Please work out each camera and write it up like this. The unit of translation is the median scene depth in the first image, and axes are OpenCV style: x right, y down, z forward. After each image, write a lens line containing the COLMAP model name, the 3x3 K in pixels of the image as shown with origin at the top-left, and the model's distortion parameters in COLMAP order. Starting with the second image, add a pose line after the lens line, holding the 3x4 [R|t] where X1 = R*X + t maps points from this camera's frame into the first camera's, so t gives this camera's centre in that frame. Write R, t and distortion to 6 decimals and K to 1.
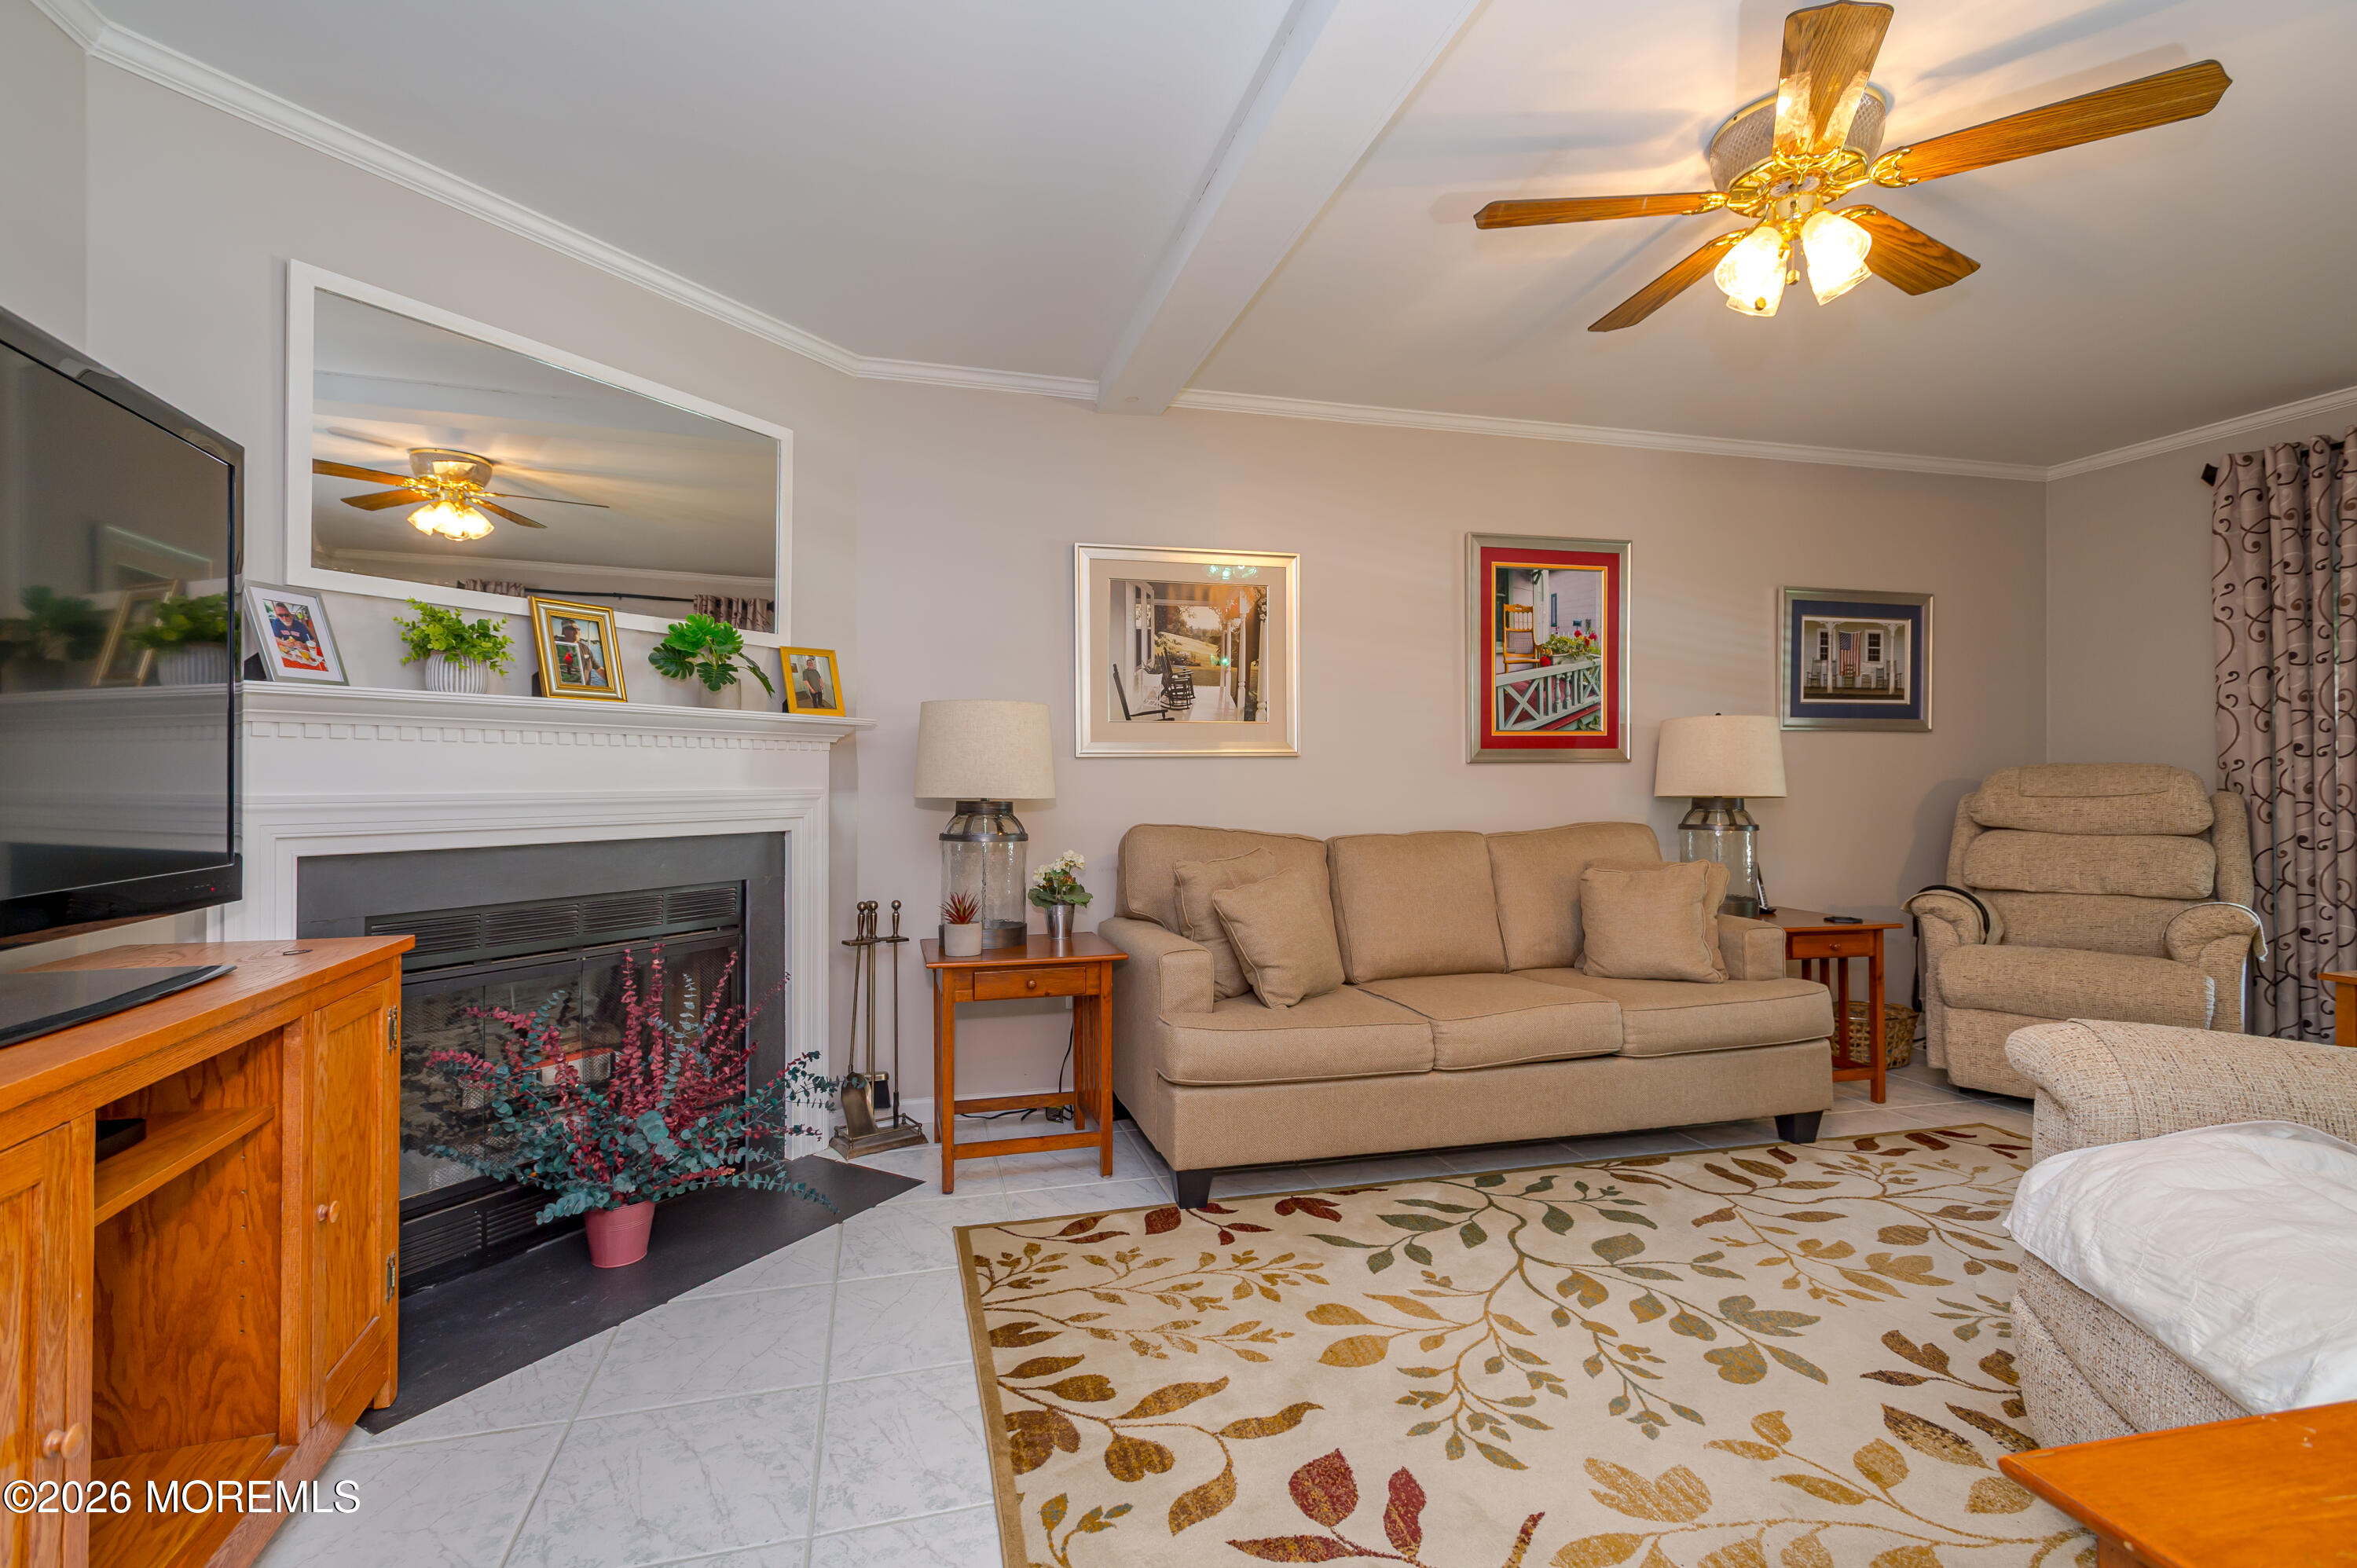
lens RADIAL K [[1094.4, 0, 1173.1], [0, 1094.4, 778.5], [0, 0, 1]] dist [0.017423, -0.005630]
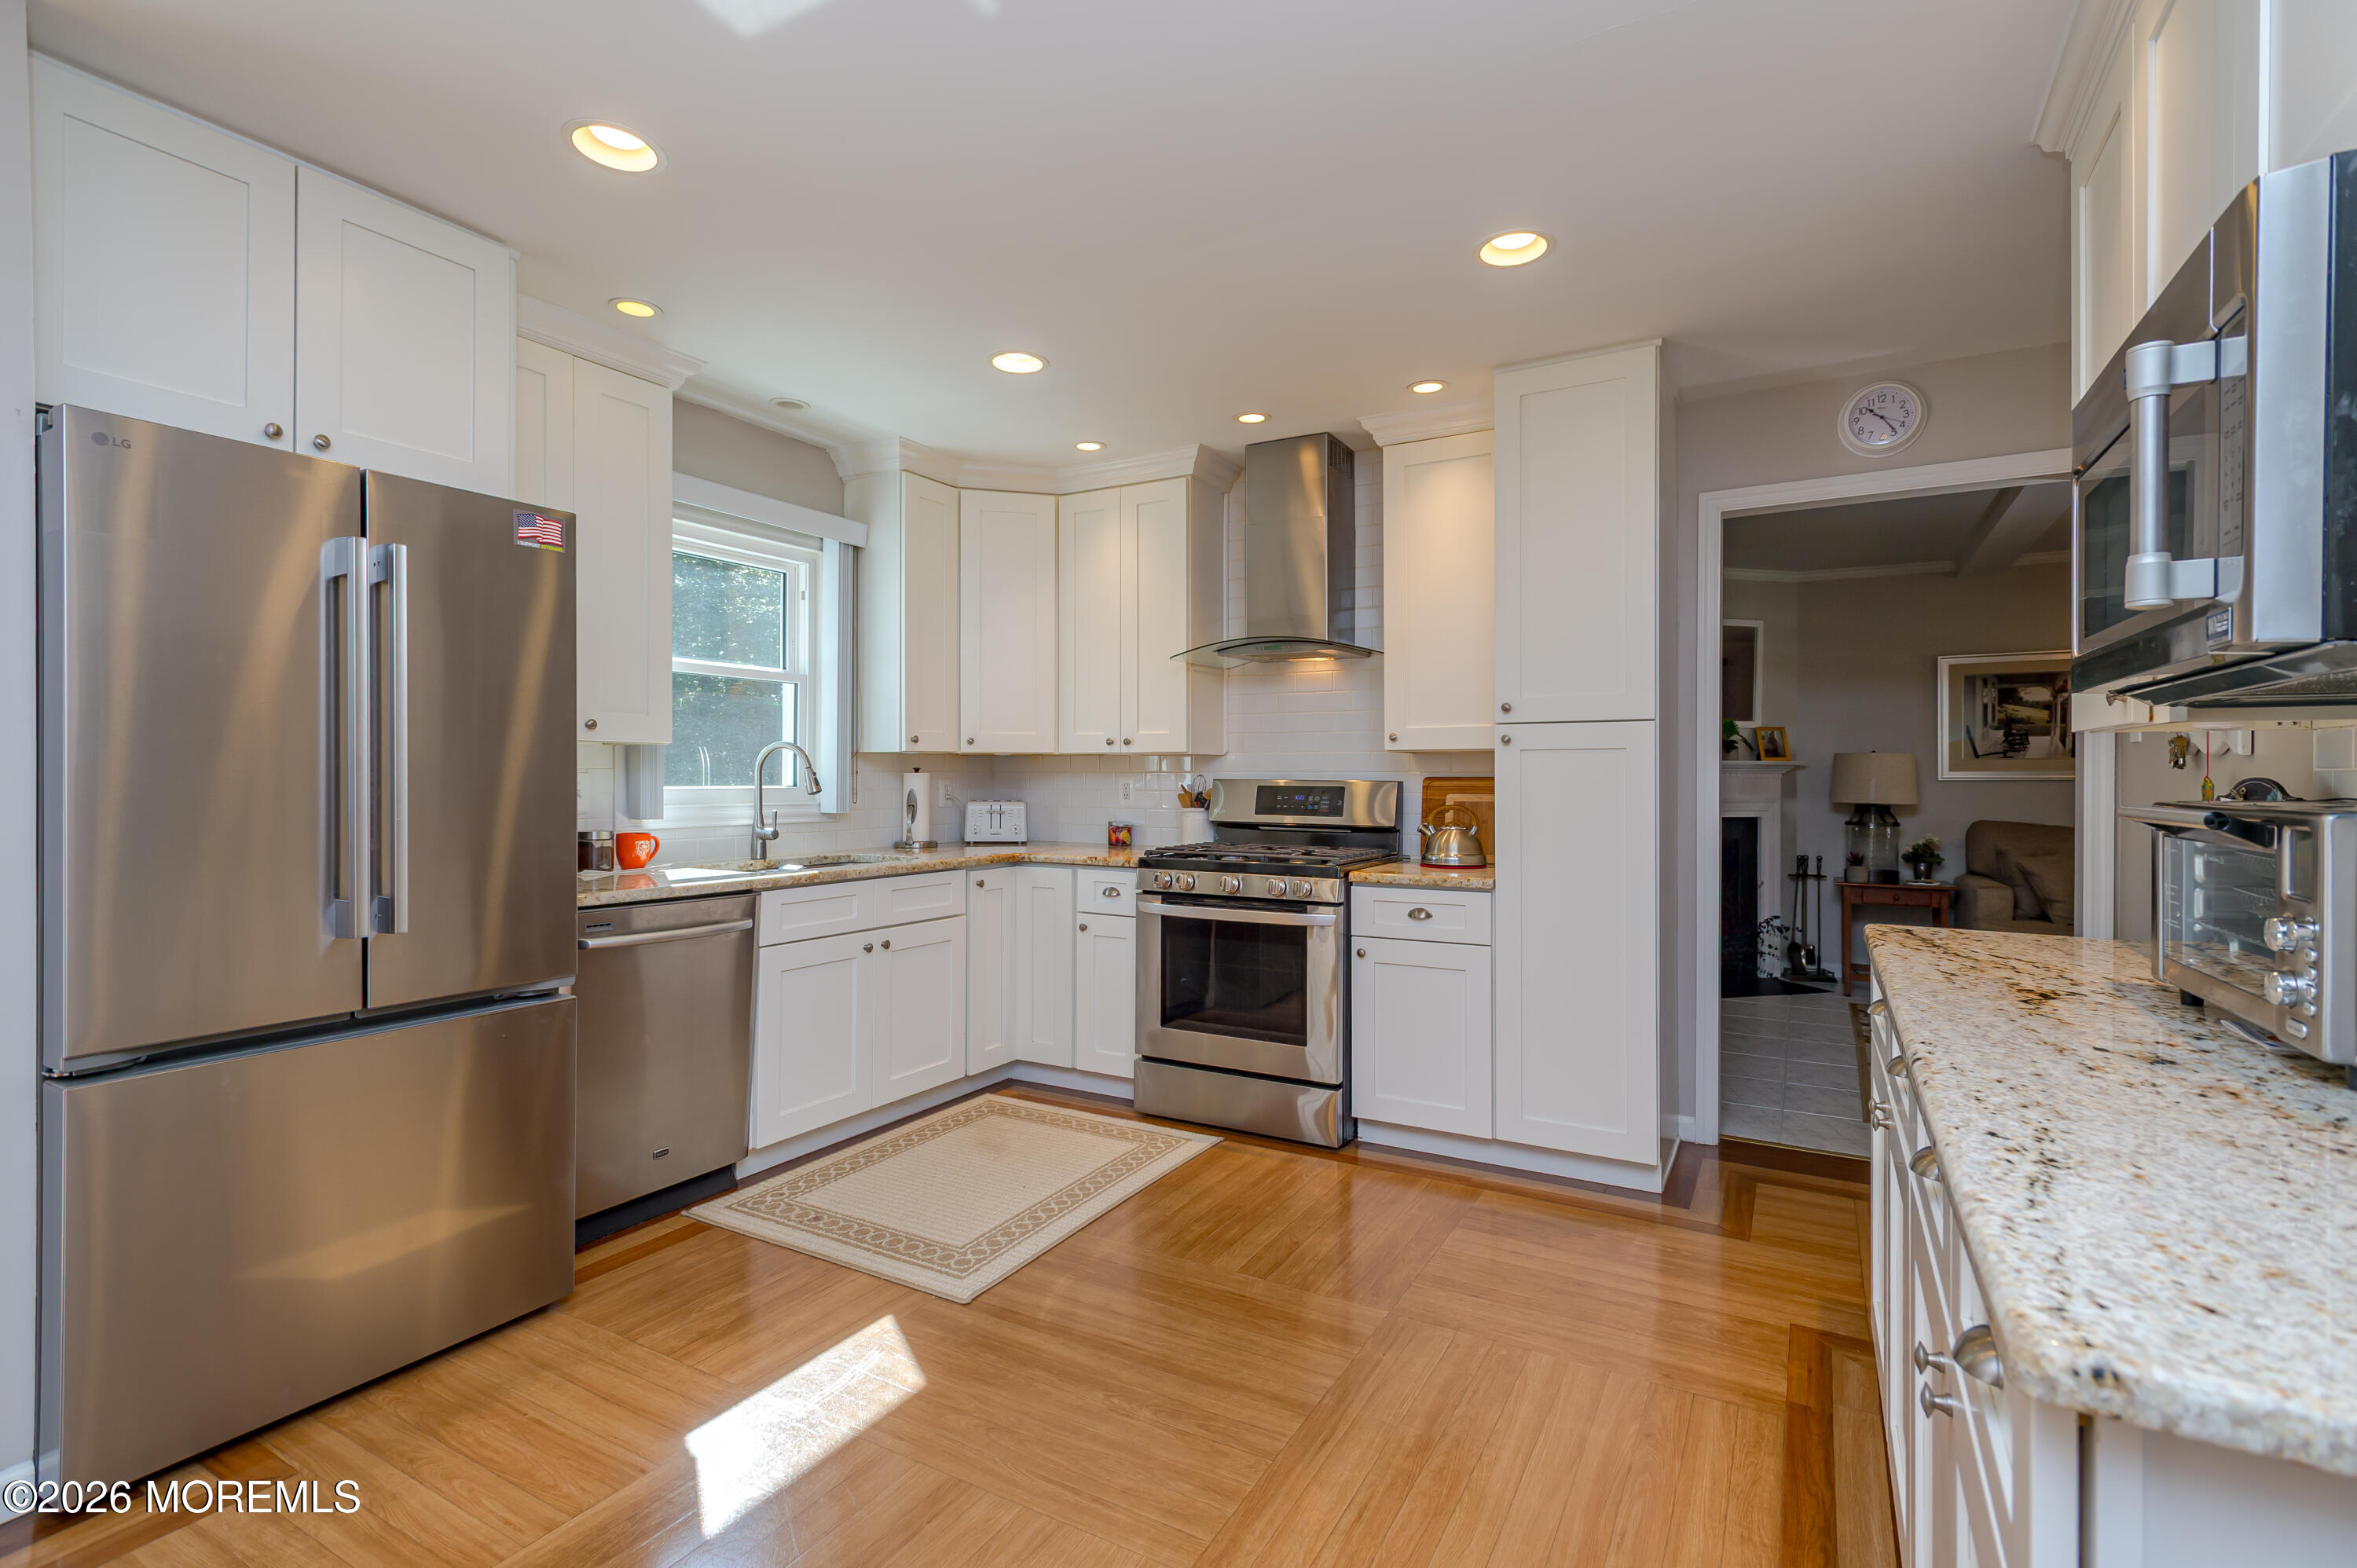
lens RADIAL K [[1094.4, 0, 1175.6], [0, 1094.4, 777.2], [0, 0, 1]] dist [0.017423, -0.005630]
pose [[0.704263, 0.004137, -0.709927, 0.330696], [-0.003676, 0.999991, 0.002181, -0.026990], [0.709930, 0.001073, 0.704272, -1.192653]]
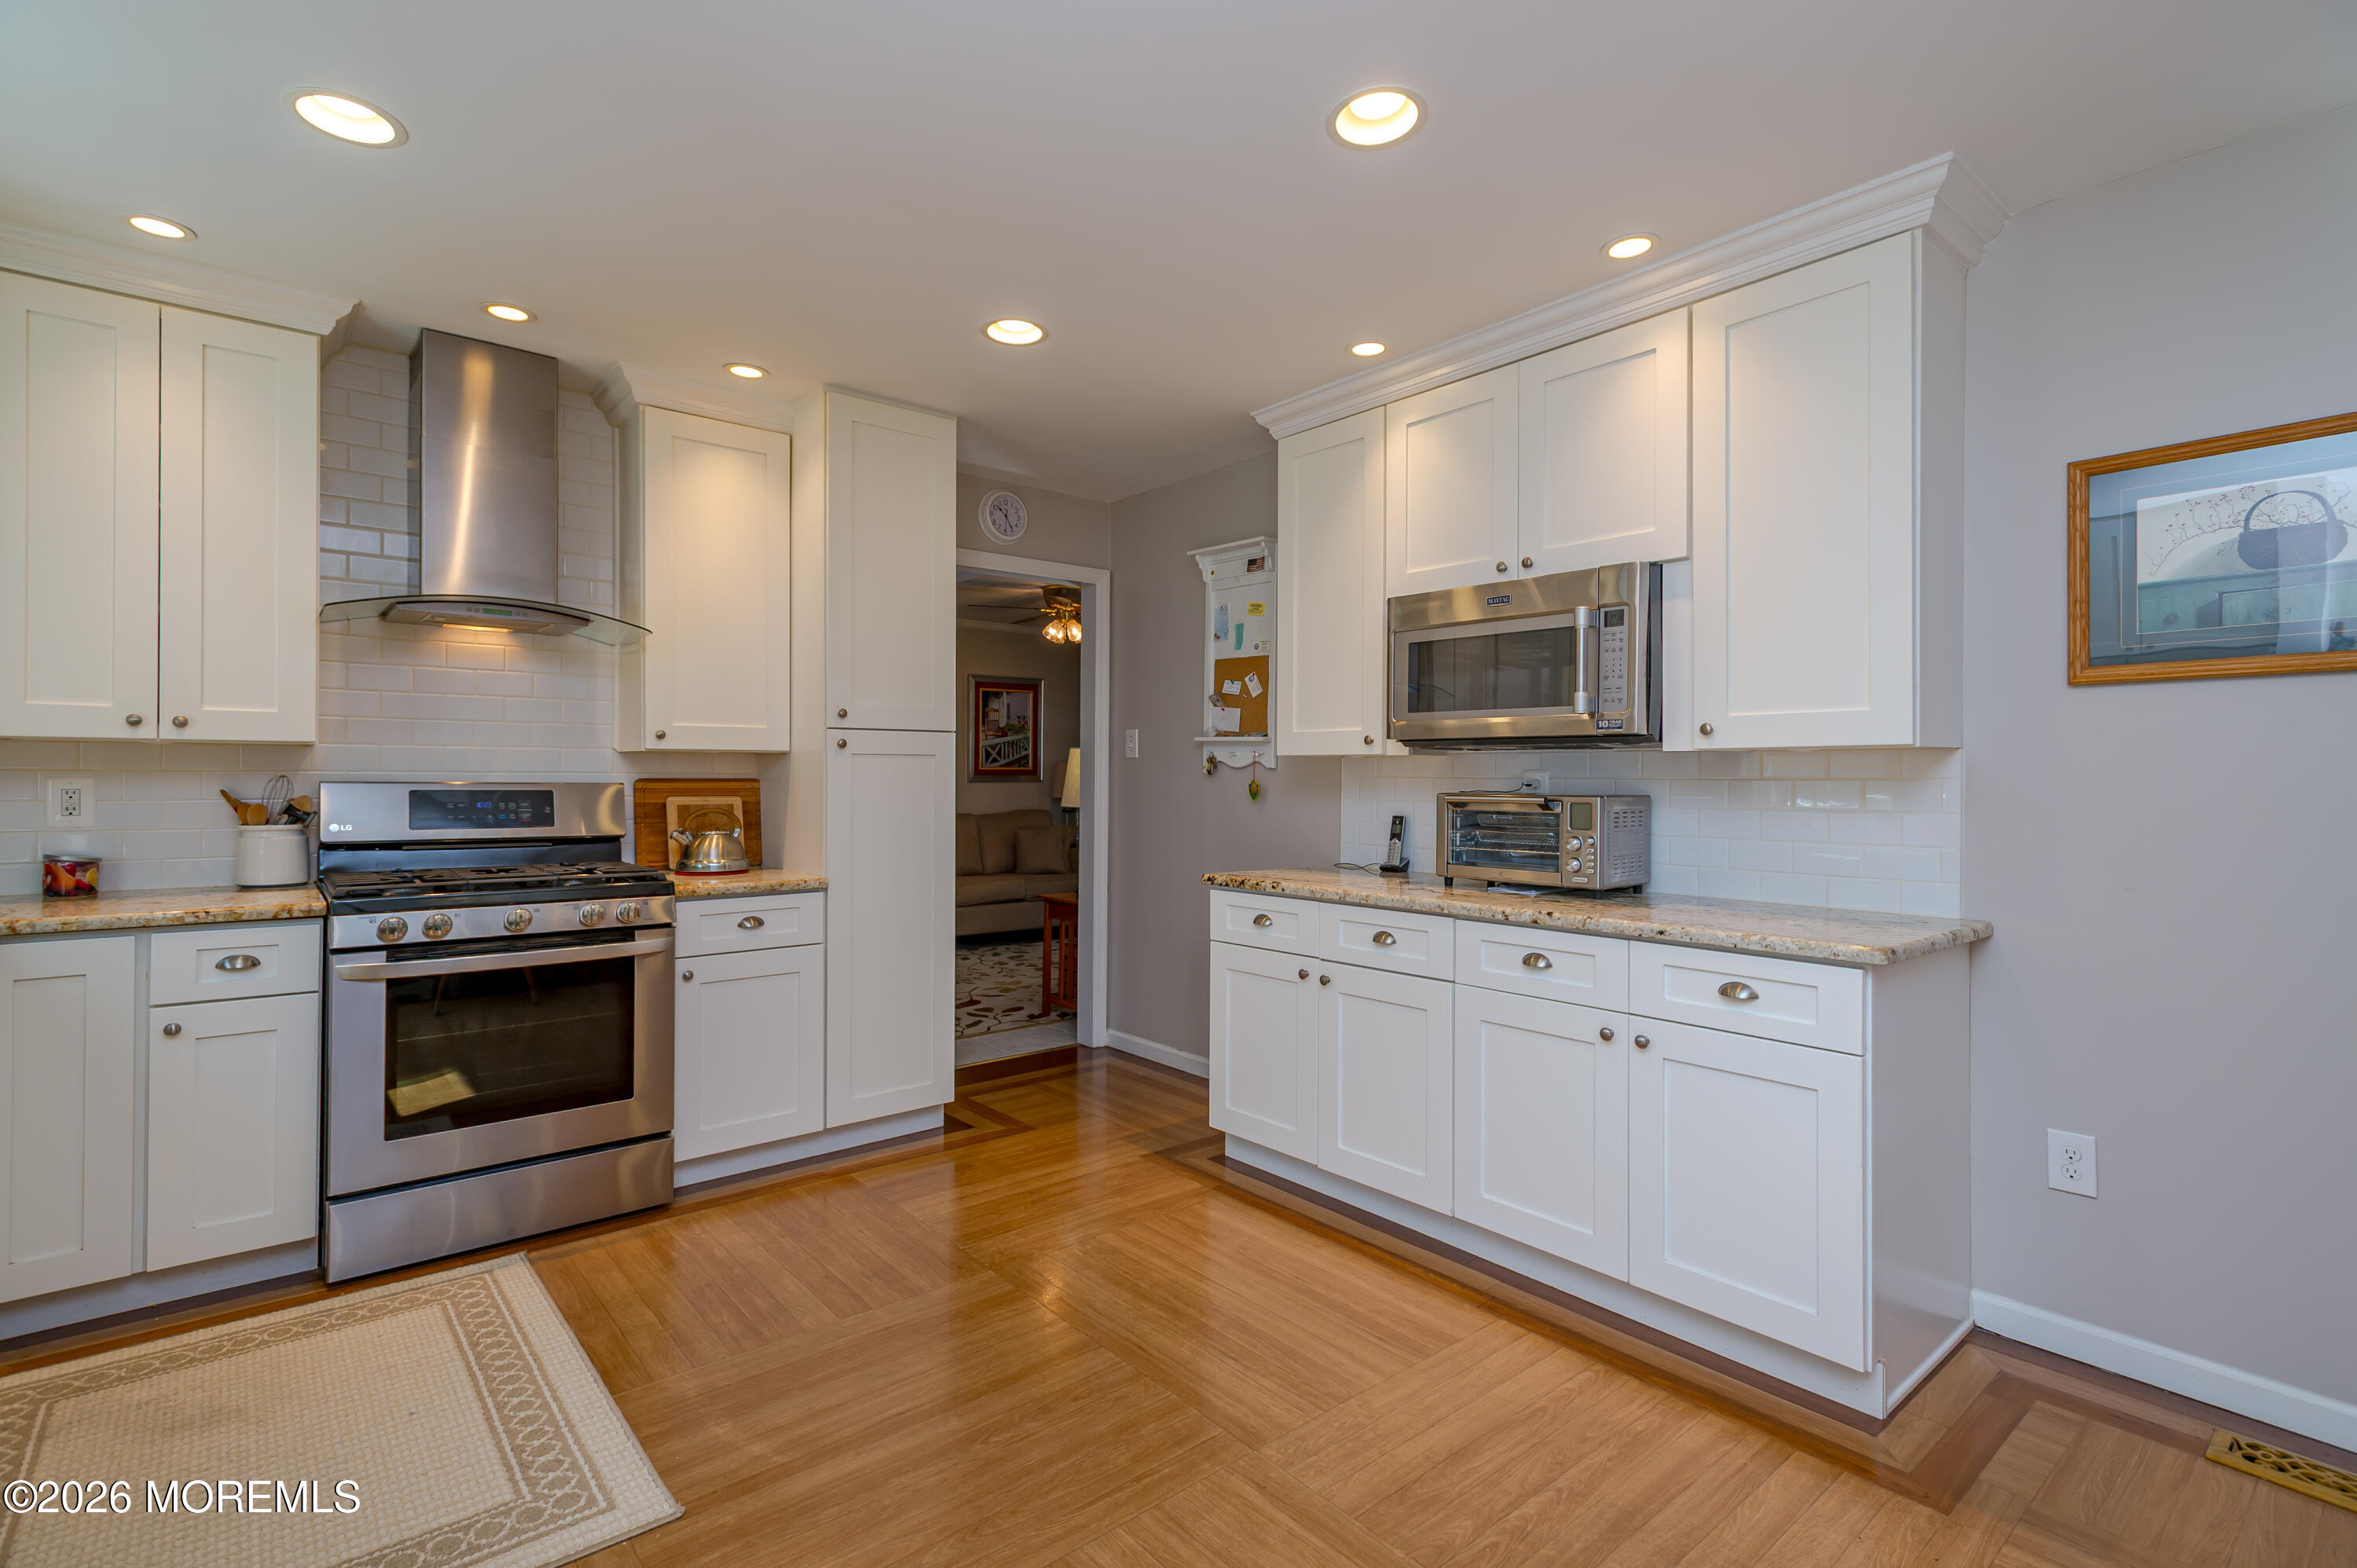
lens RADIAL K [[1094.4, 0, 1176.3], [0, 1094.4, 773.2], [0, 0, 1]] dist [0.017423, -0.005630]
pose [[0.907561, 0.007237, 0.419859, -0.319149], [-0.005573, 0.999971, -0.005189, -0.028129], [-0.419884, 0.002370, 0.907575, -1.362668]]
